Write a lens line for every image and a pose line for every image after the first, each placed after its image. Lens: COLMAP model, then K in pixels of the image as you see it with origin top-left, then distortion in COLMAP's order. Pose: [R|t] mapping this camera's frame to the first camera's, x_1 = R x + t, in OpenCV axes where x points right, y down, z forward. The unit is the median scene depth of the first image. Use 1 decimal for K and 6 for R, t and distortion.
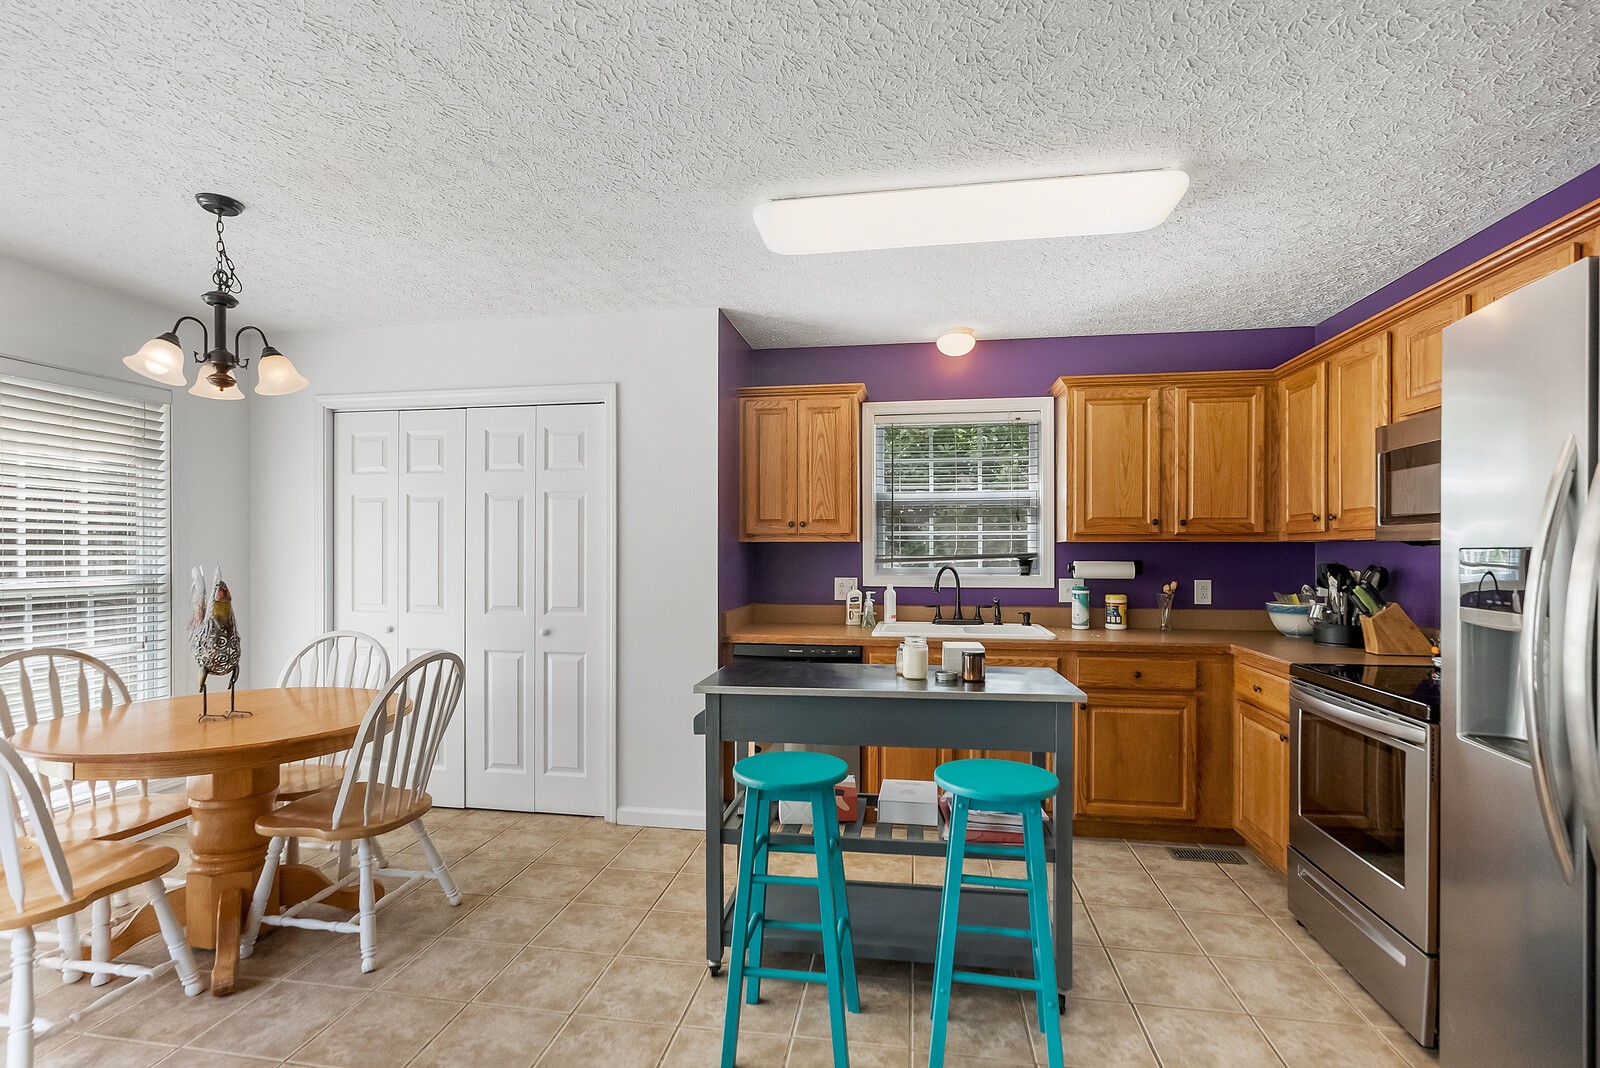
lens RADIAL K [[762.6, 0, 790.3], [0, 762.6, 556.4], [0, 0, 1]] dist [-0.001529, 0.000330]
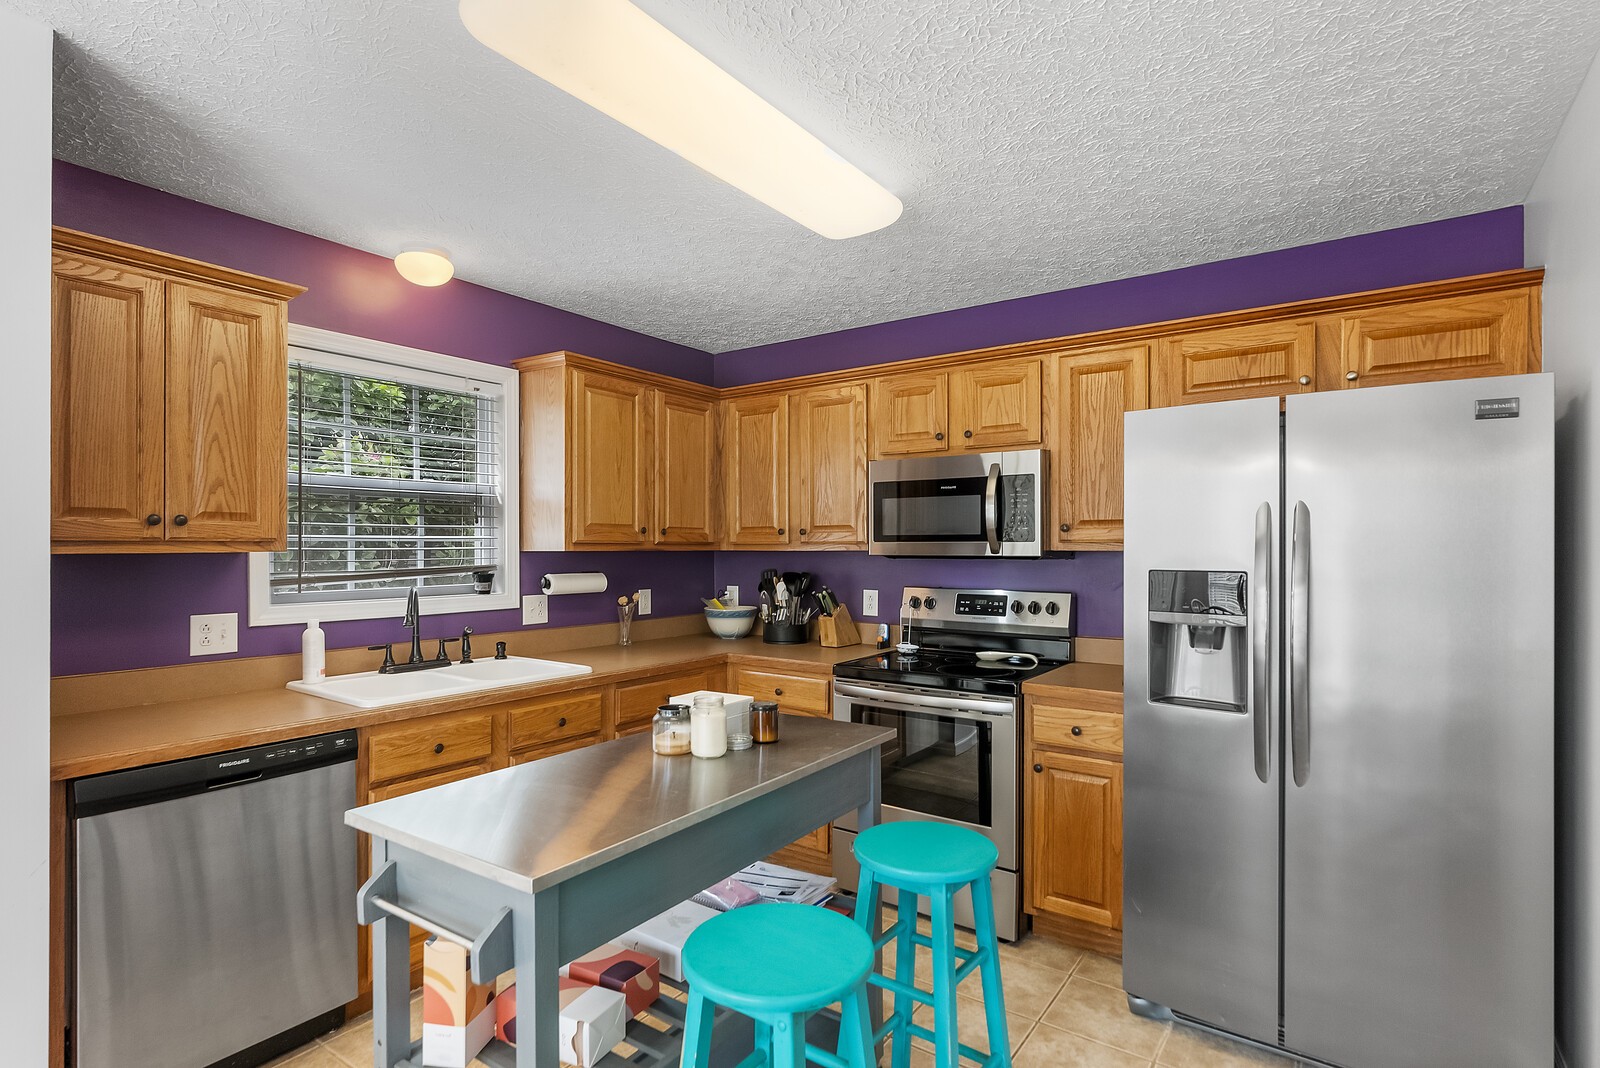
lens RADIAL K [[805.2, 0, 796.1], [0, 805.2, 546.9], [0, 0, 1]] dist [0.003969, 0.000909]
pose [[0.437943, -0.001045, 0.899002, -0.300291], [0.003723, 0.999993, -0.000651, -0.022146], [-0.898995, 0.003633, 0.437944, 0.373633]]
